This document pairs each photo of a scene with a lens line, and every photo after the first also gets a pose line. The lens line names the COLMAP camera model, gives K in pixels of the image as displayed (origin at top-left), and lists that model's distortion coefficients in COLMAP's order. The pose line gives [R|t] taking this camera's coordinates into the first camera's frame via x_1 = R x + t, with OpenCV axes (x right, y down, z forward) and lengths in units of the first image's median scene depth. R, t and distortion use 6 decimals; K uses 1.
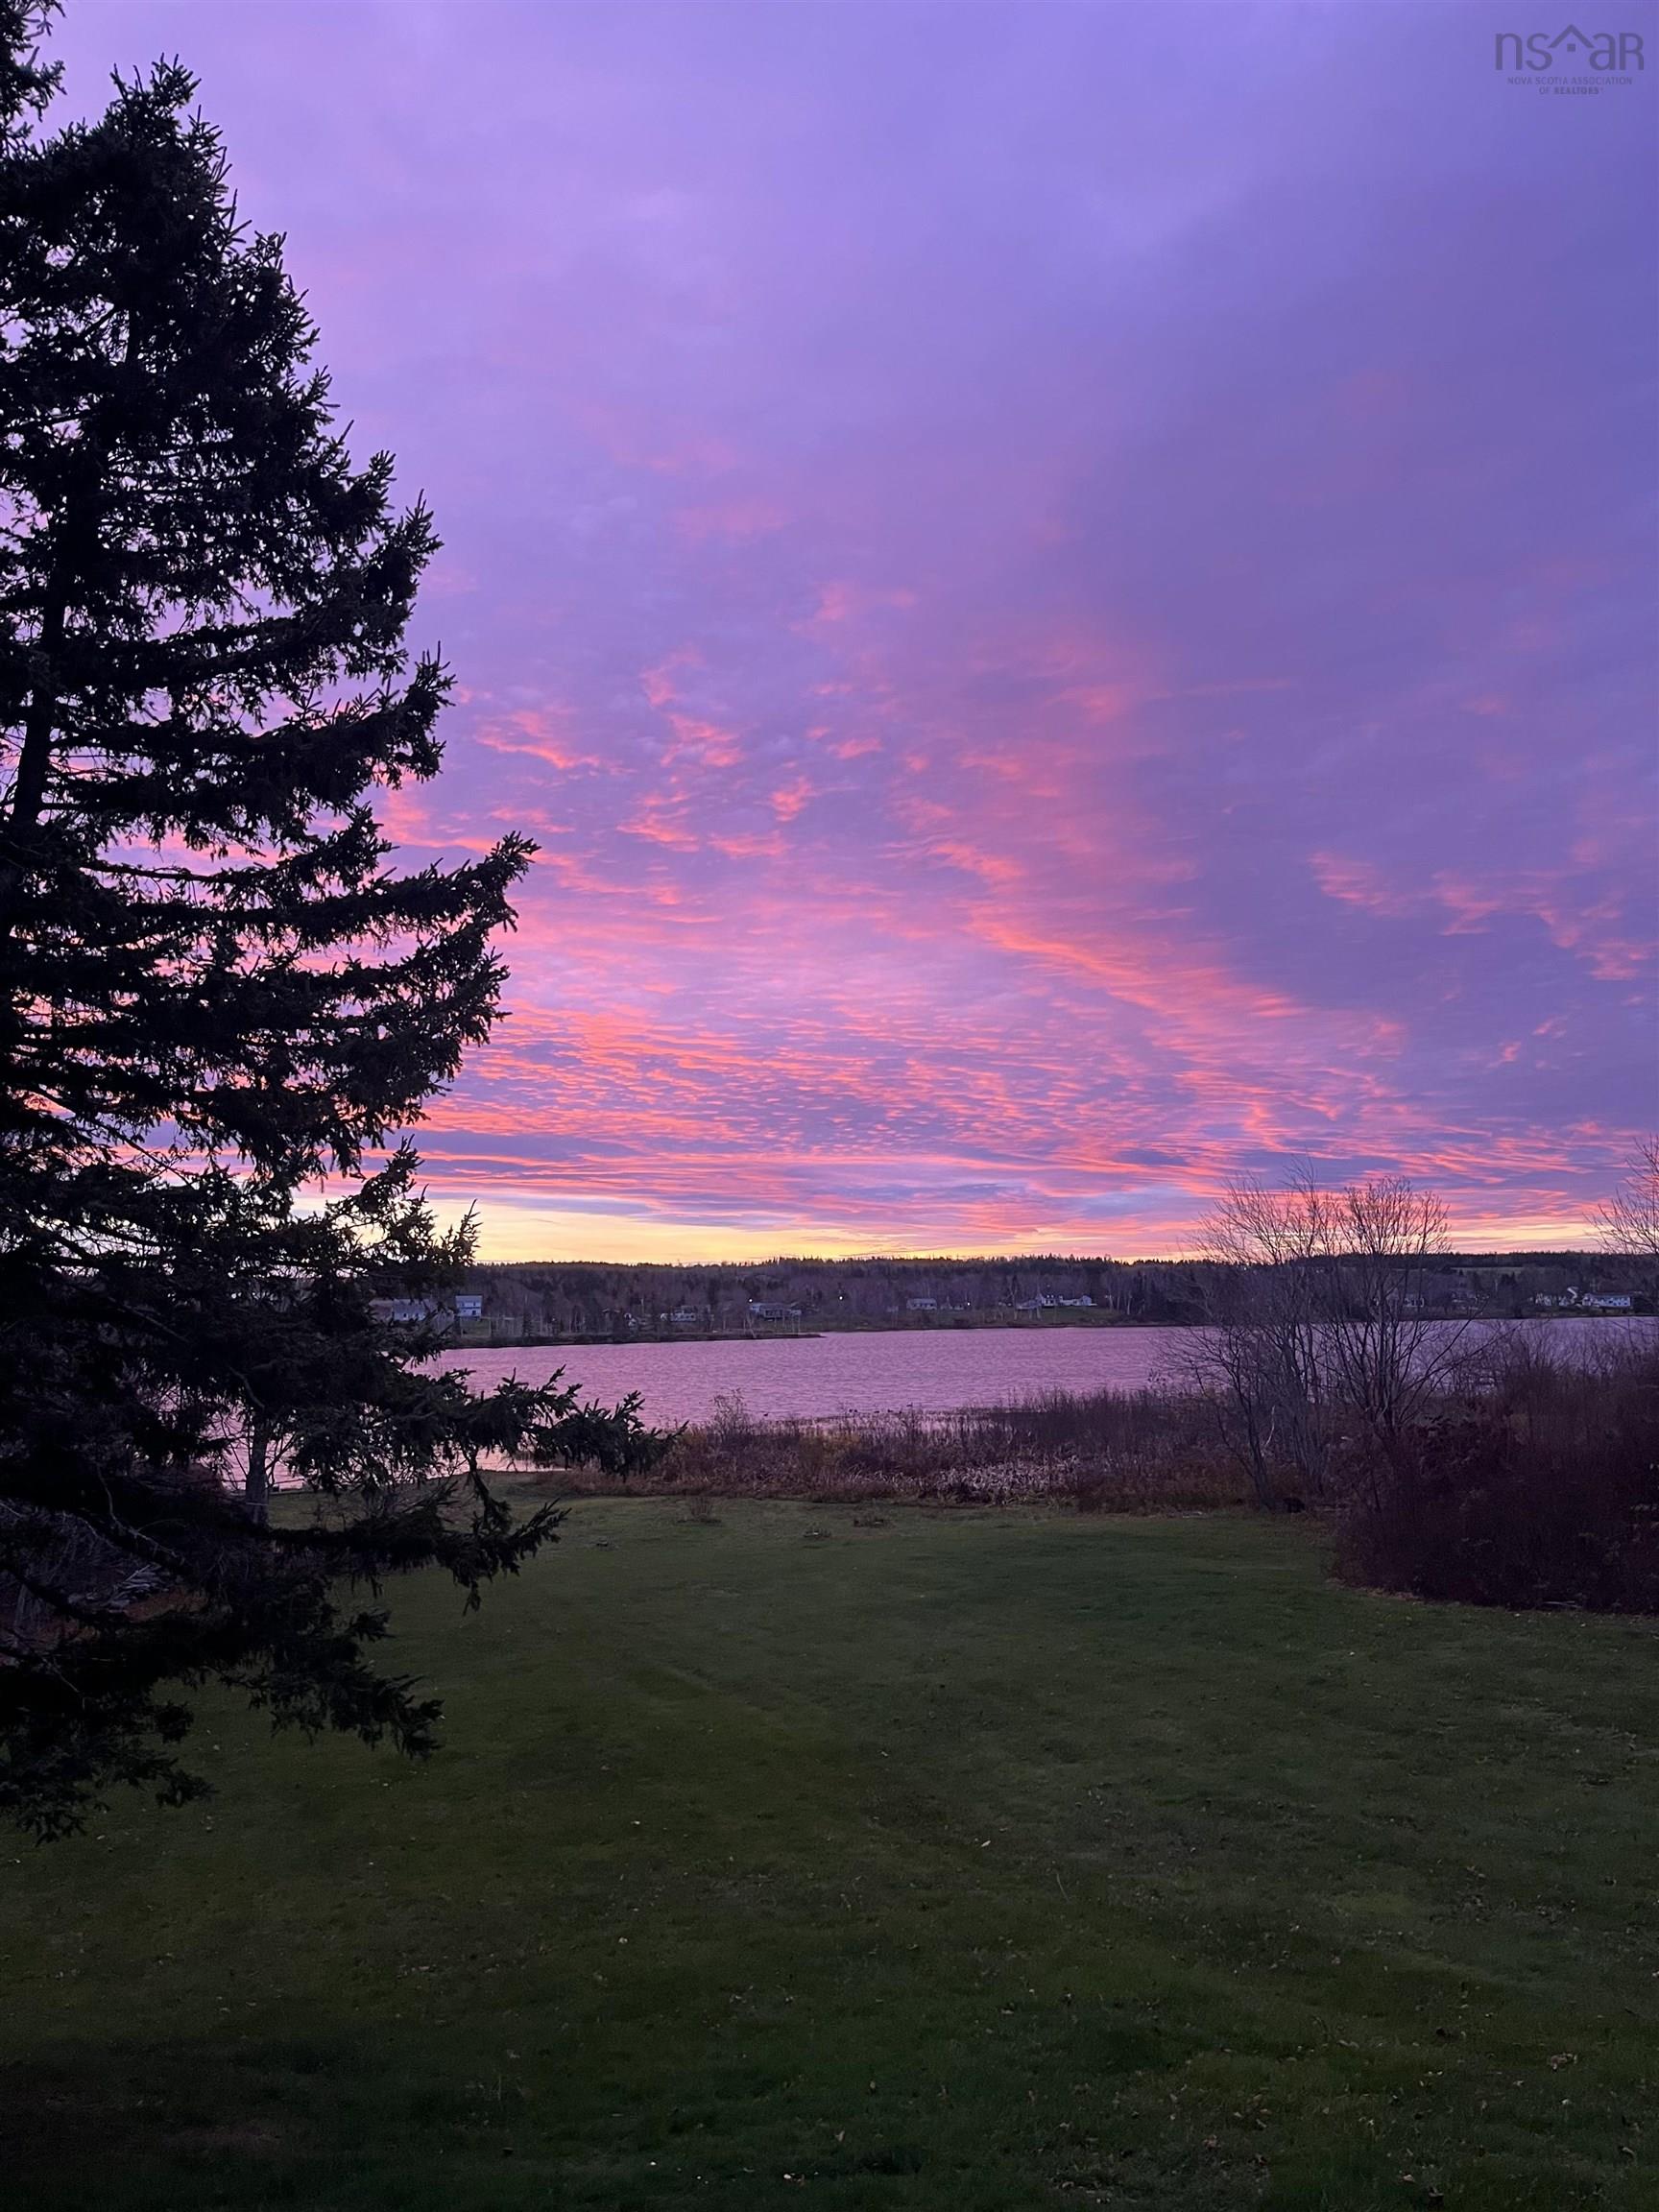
lens RADIAL K [[1657.3, 0, 829.5], [0, 1657.3, 1106.0], [0, 0, 1]] dist [0.011592, 0.081232]
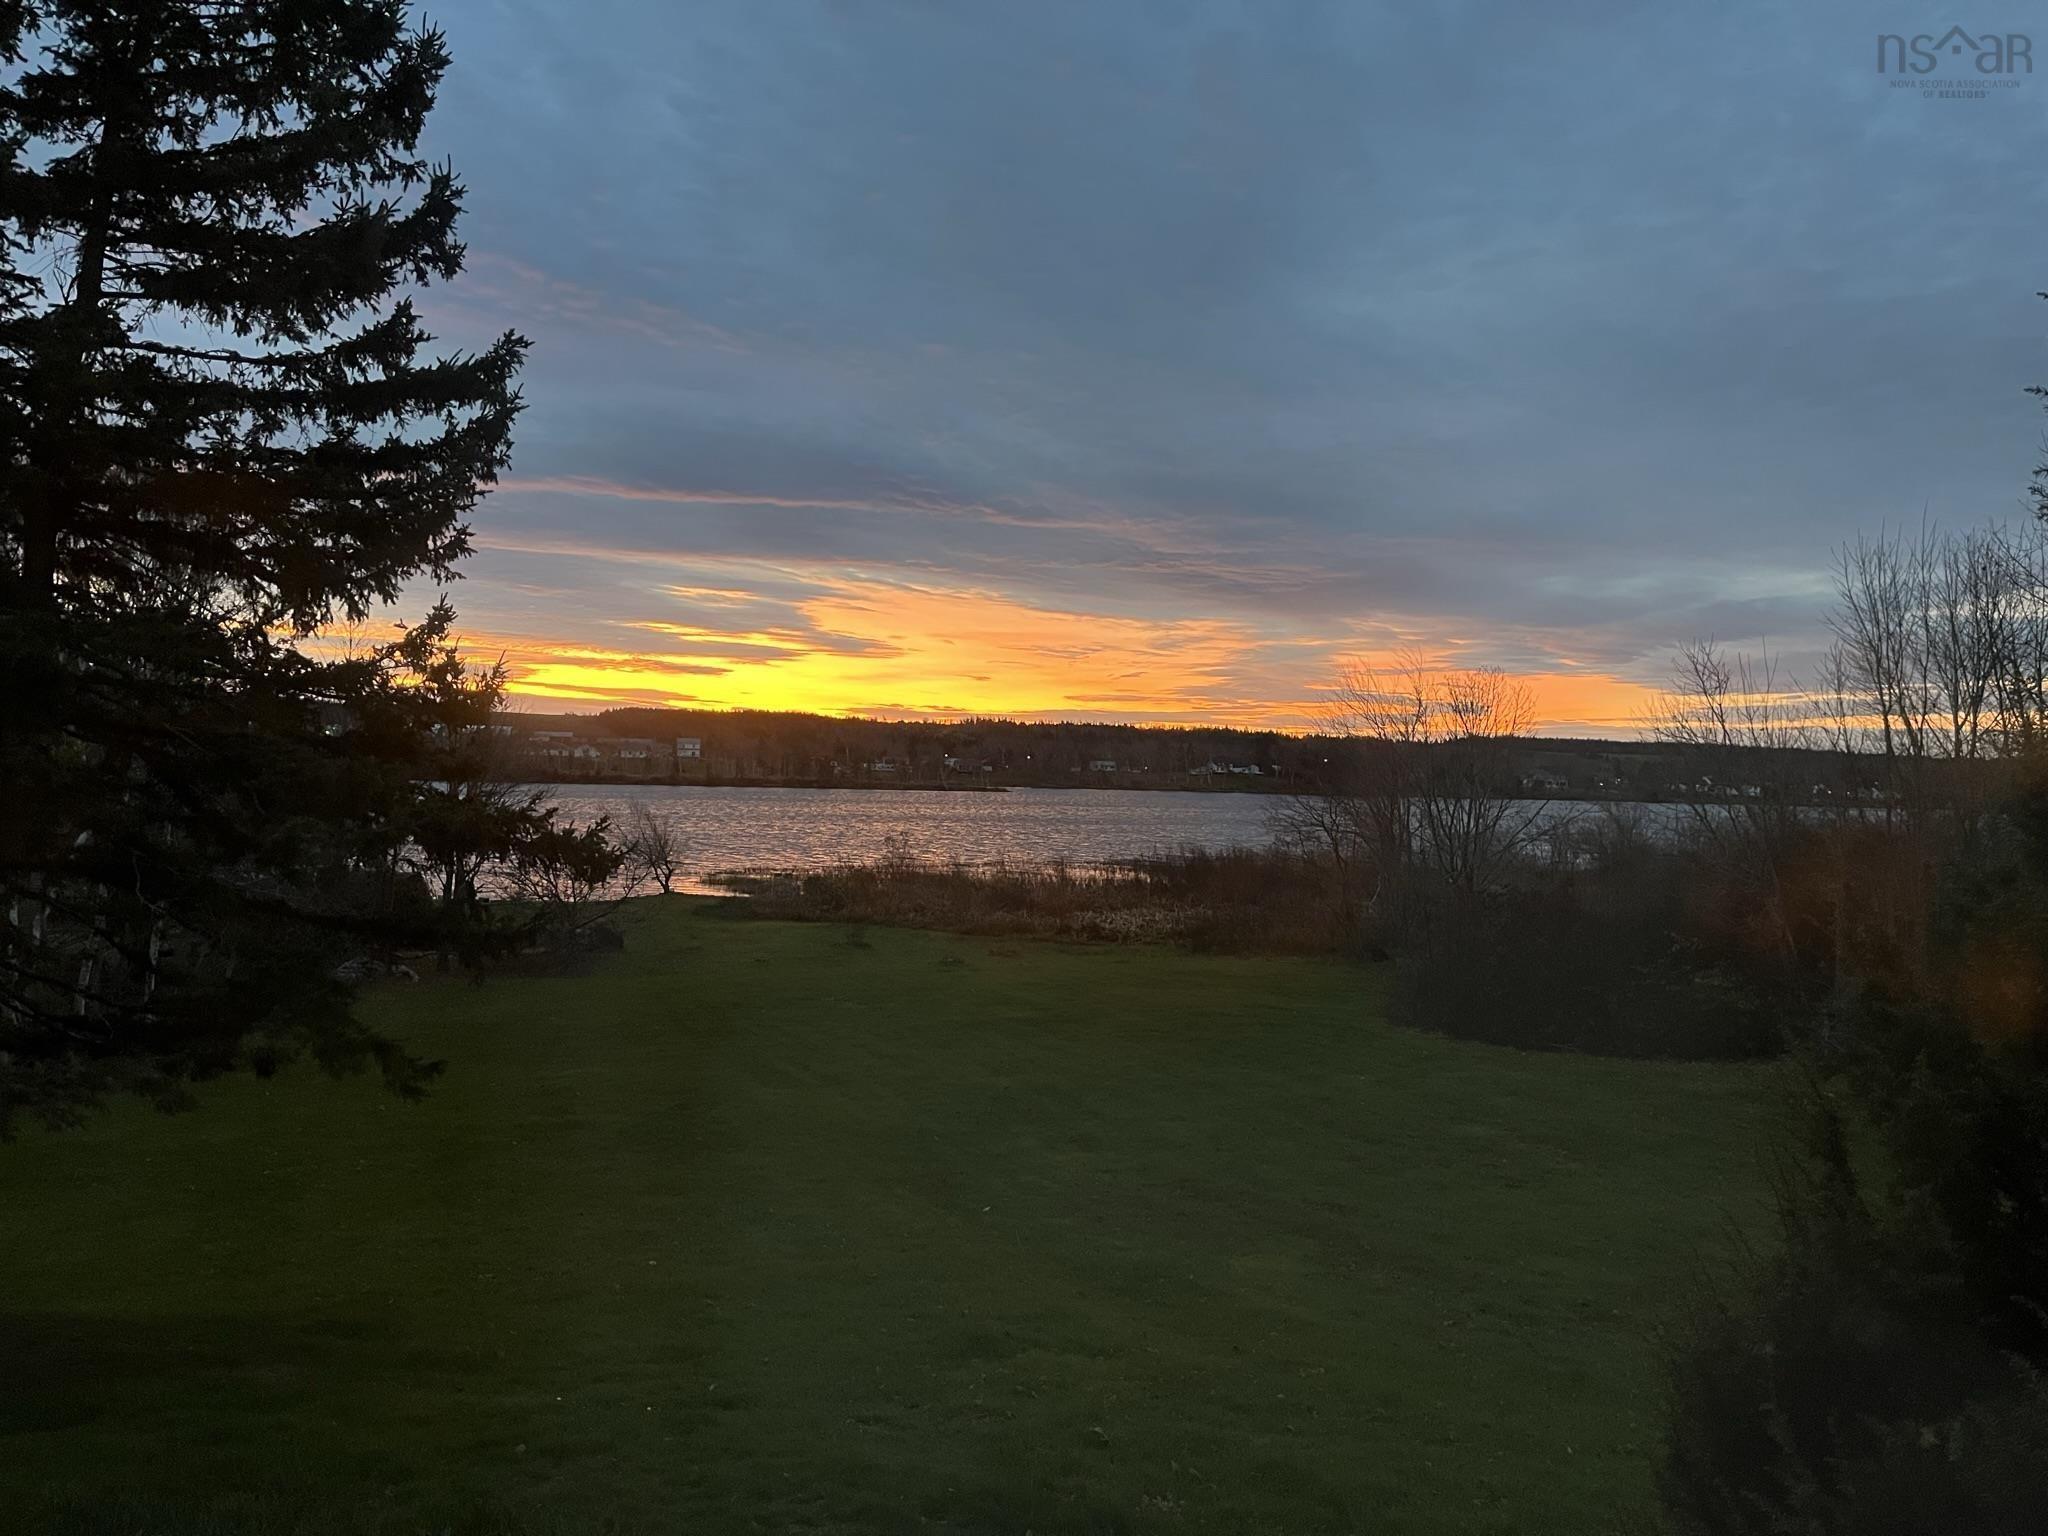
lens RADIAL K [[1543.4, 0, 1024.0], [0, 1543.4, 768.0], [0, 0, 1]] dist [0.111088, -0.155949]
pose [[0.998617, 0.045305, -0.026680, 0.130521], [-0.041710, 0.991578, 0.122608, -0.008413], [0.032010, -0.121326, 0.992096, -0.064572]]
